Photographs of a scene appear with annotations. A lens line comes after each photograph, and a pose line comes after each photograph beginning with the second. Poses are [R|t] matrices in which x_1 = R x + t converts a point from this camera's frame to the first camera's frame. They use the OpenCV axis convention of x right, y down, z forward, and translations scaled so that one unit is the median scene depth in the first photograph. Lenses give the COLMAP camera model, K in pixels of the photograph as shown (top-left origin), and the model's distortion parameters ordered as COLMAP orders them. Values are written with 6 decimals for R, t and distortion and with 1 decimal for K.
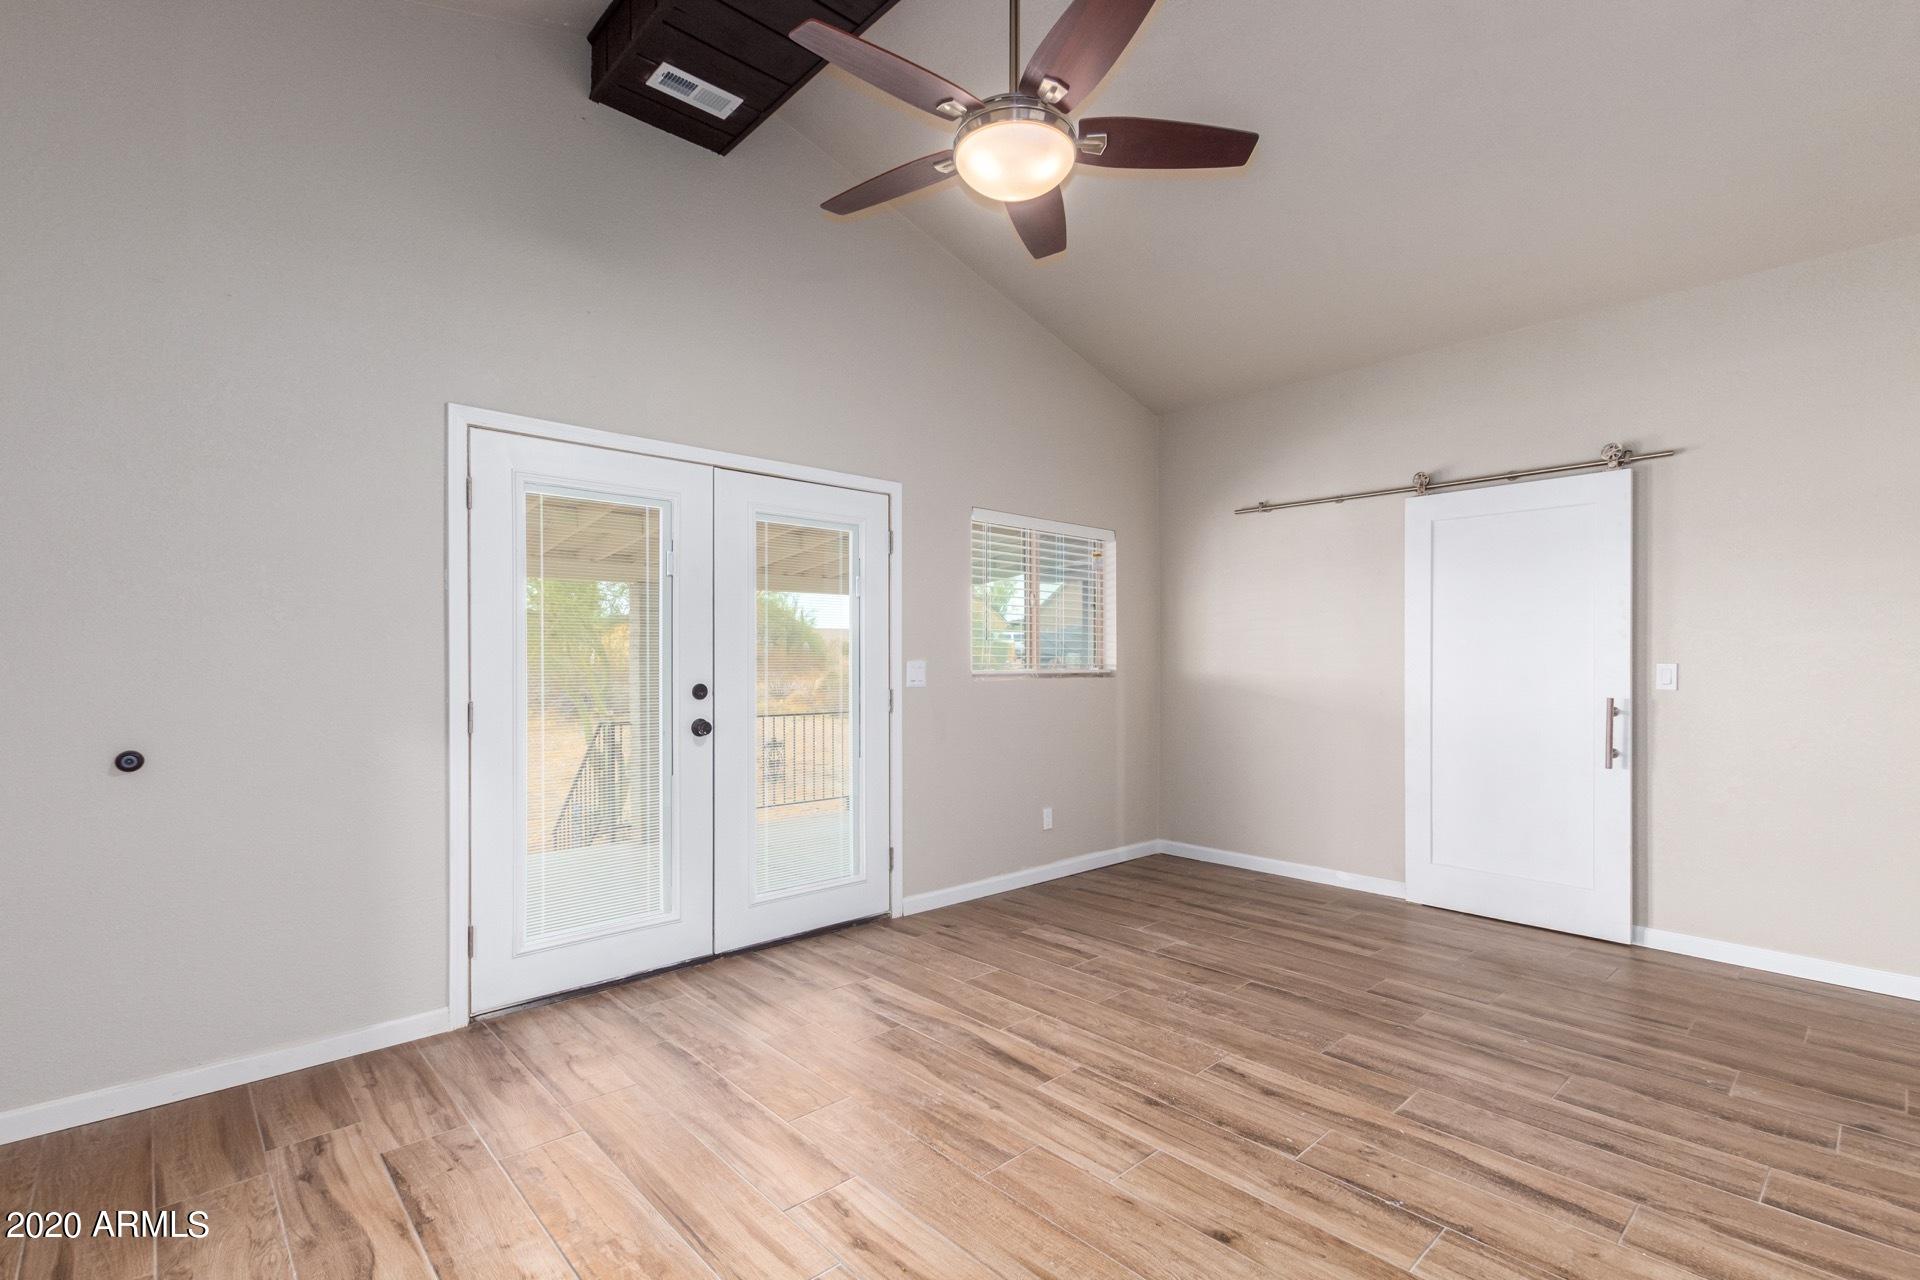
lens RADIAL K [[885.2, 0, 963.8], [0, 885.2, 652.5], [0, 0, 1]] dist [0.012461, -0.003331]
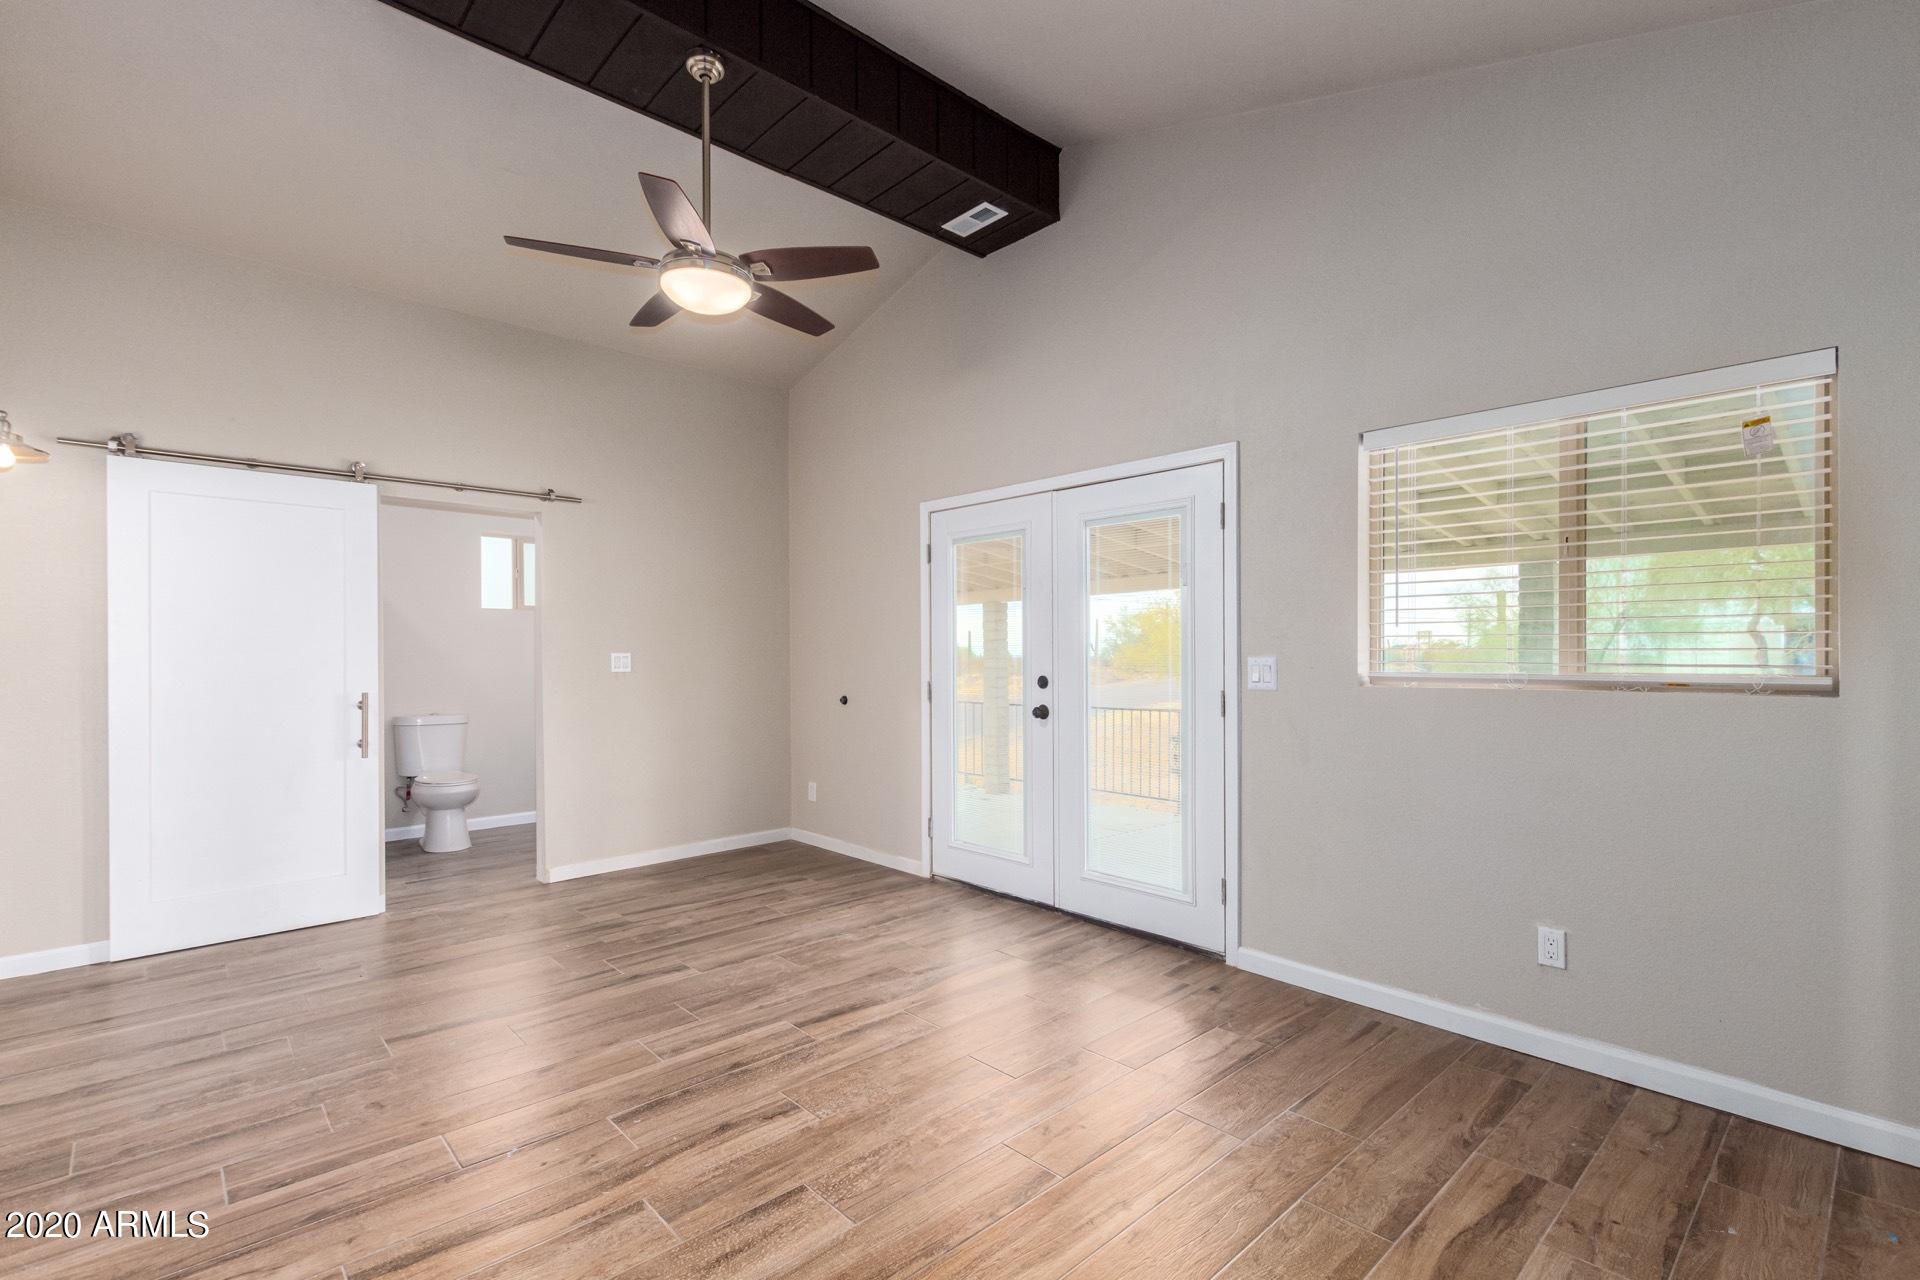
lens RADIAL K [[885.2, 0, 954.5], [0, 885.2, 642.8], [0, 0, 1]] dist [0.012461, -0.003331]
pose [[-0.018456, -0.016206, -0.999698, 1.174332], [0.011460, 0.999800, -0.016419, 0.011980], [0.999764, -0.011759, -0.018267, 1.169015]]
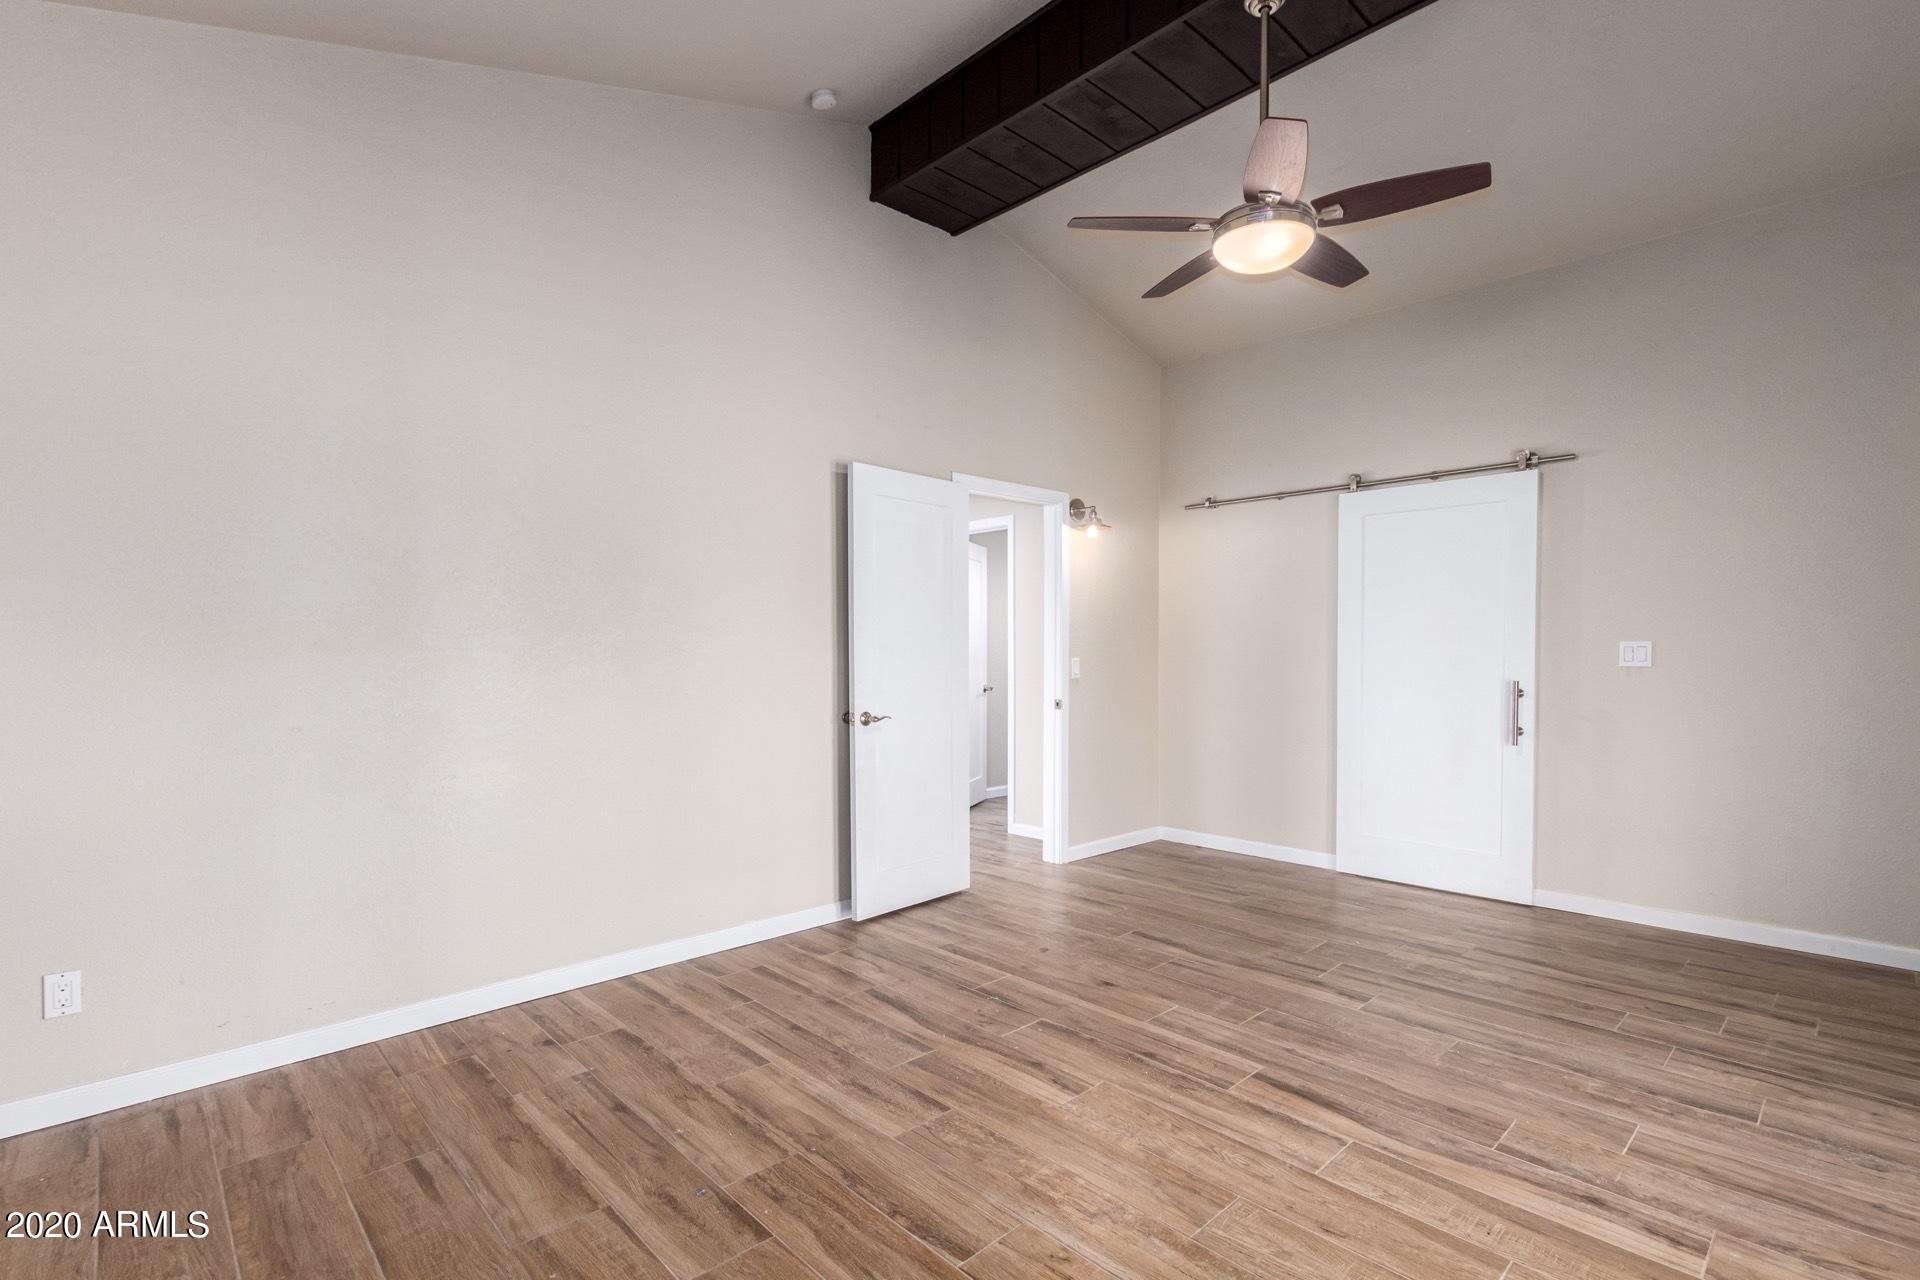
lens RADIAL K [[885.2, 0, 952.3], [0, 885.2, 654.6], [0, 0, 1]] dist [0.012461, -0.003331]
pose [[-0.999964, 0.001592, 0.008297, 0.402003], [0.001605, 0.999998, 0.001554, 0.012255], [-0.008294, 0.001567, -0.999964, 1.893342]]
